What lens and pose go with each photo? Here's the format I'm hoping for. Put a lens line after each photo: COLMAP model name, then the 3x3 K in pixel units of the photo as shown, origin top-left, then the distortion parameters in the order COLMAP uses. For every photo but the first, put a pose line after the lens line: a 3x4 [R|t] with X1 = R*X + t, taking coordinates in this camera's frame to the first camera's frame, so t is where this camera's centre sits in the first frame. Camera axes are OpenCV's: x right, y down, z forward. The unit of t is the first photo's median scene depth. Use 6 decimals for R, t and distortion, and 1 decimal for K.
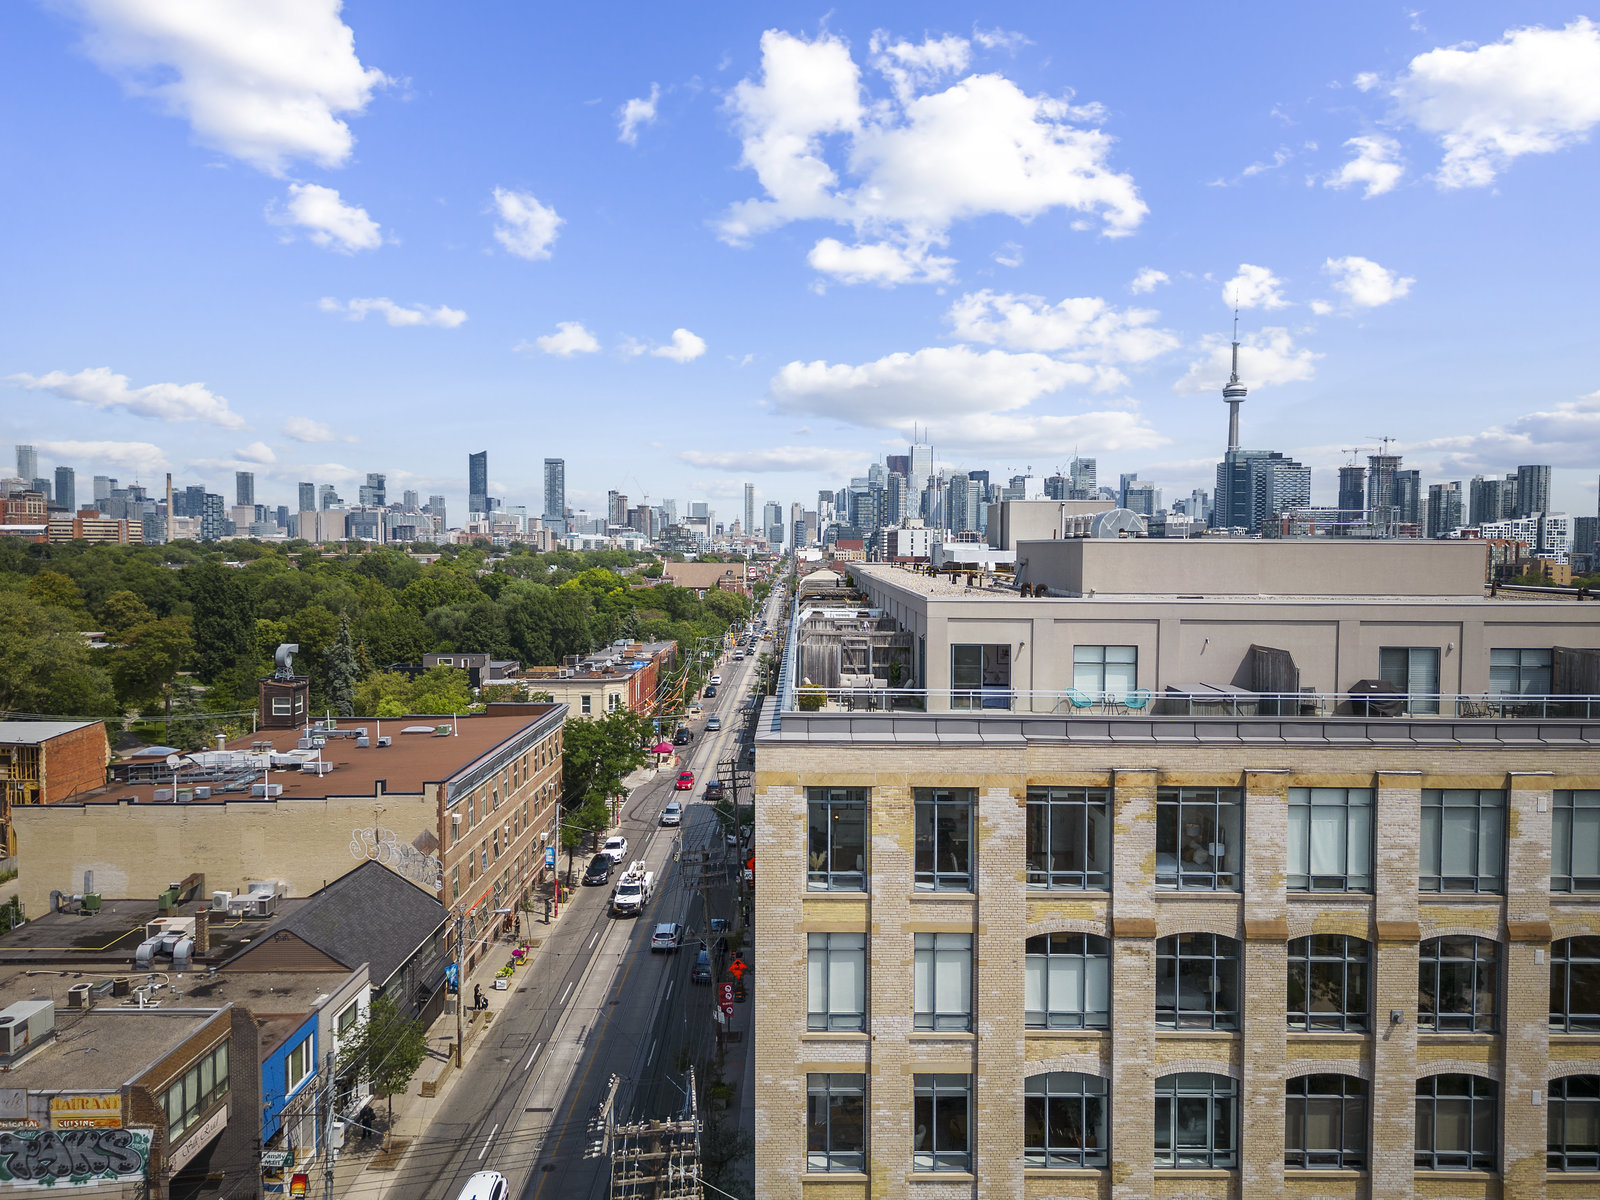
lens RADIAL K [[1116.1, 0, 808.0], [0, 1116.1, 597.5], [0, 0, 1]] dist [0.066172, -0.076269]
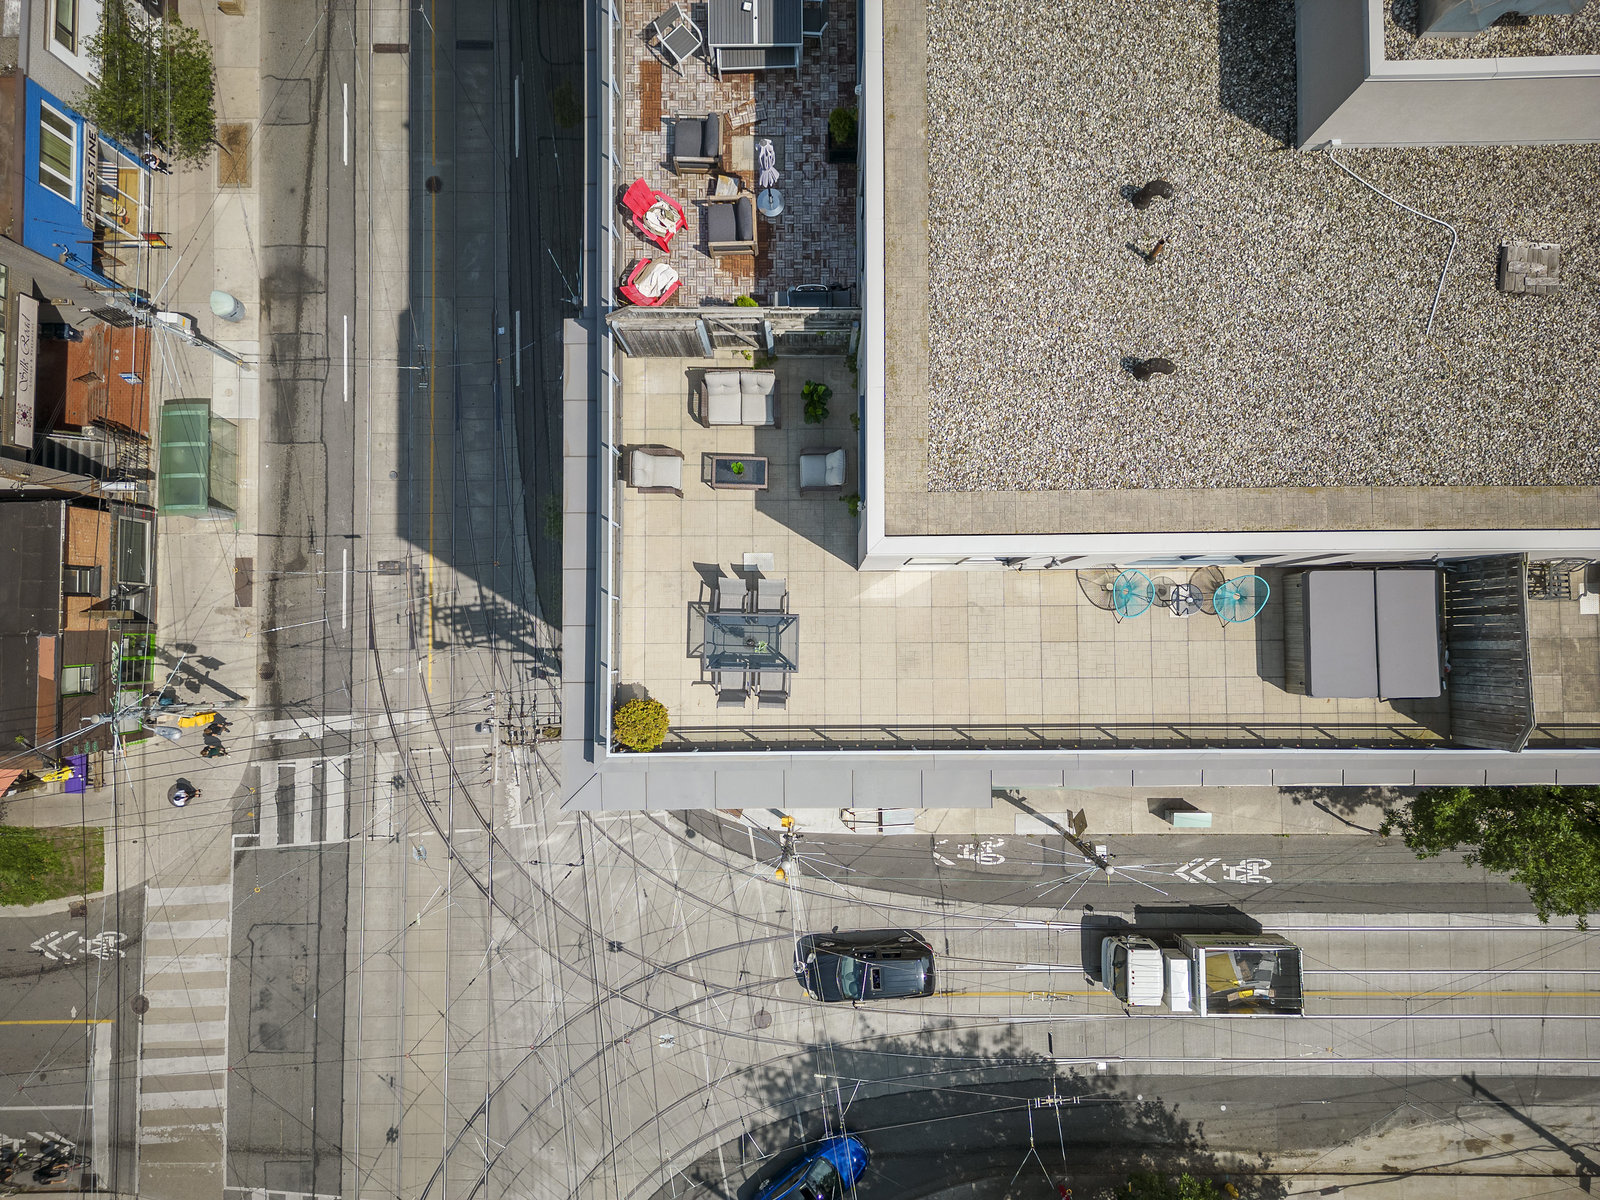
lens RADIAL K [[1116.1, 0, 808.0], [0, 1116.1, 597.5], [0, 0, 1]] dist [0.066172, -0.076269]
pose [[0.999926, 0.005606, -0.010823, 0.033007], [0.010372, 0.075035, 0.997127, -0.169137], [0.006402, -0.997165, 0.074971, 0.351013]]
